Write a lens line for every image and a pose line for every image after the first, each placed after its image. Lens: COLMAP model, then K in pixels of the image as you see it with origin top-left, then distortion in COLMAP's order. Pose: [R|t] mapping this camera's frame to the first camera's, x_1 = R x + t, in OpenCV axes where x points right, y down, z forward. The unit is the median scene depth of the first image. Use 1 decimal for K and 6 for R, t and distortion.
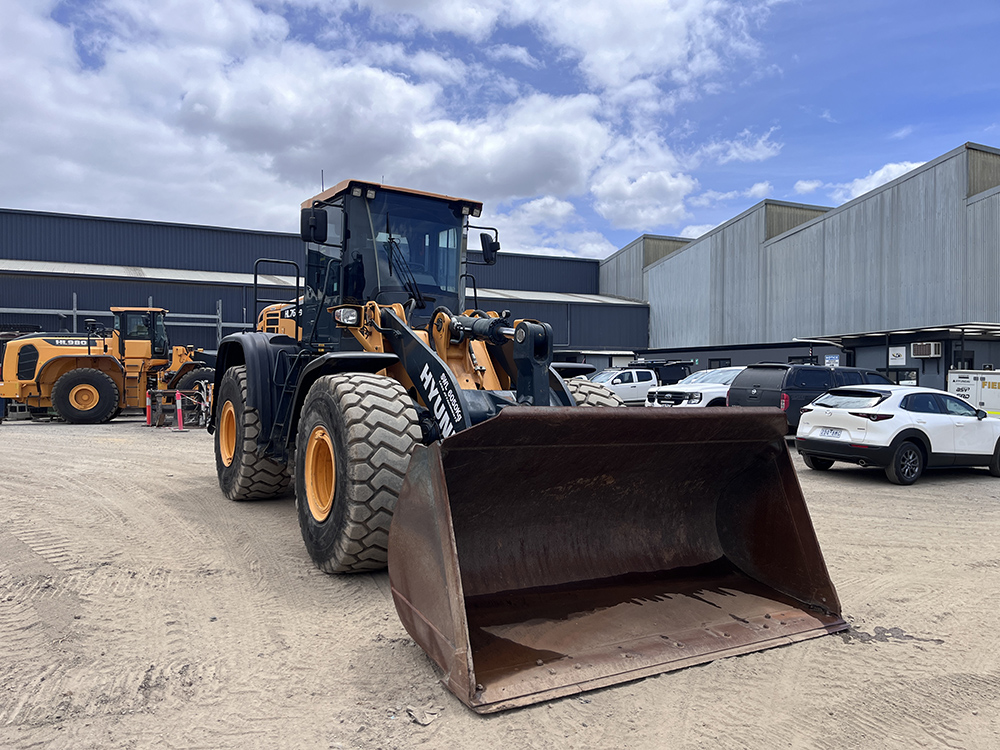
lens RADIAL K [[740.1, 0, 488.4], [0, 740.1, 359.0], [0, 0, 1]] dist [0.052843, -0.060758]
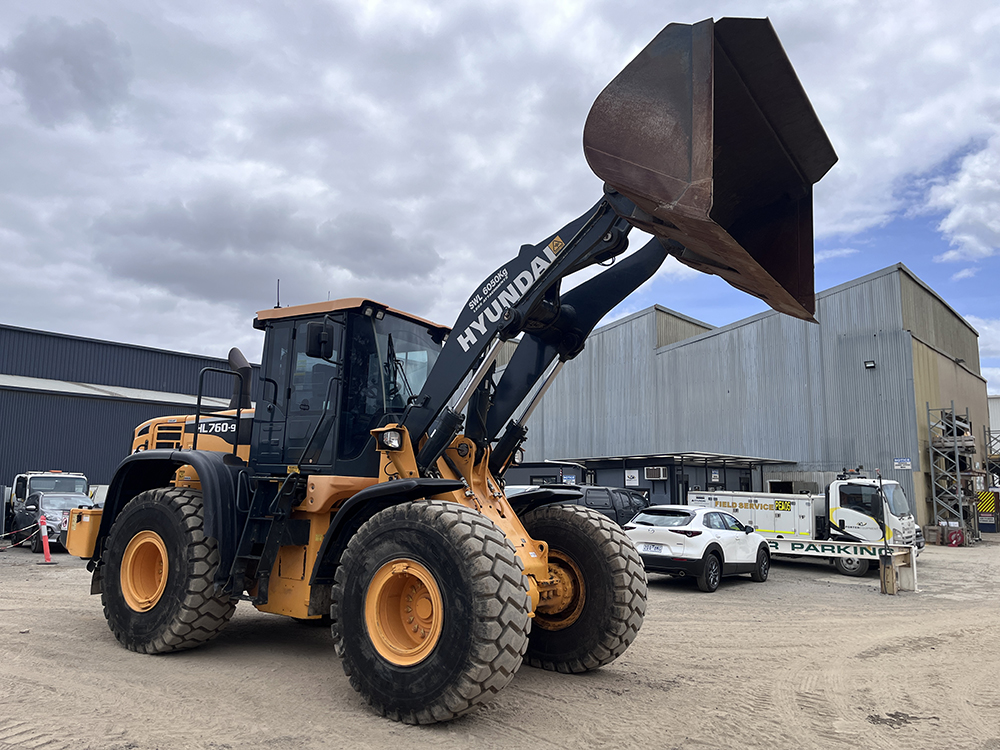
lens RADIAL K [[740.1, 0, 488.4], [0, 740.1, 359.0], [0, 0, 1]] dist [0.052843, -0.060758]
pose [[0.907523, 0.078798, 0.412544, -0.280844], [-0.015614, 0.987893, -0.154346, -0.008691], [-0.419712, 0.133631, 0.897767, 0.038381]]
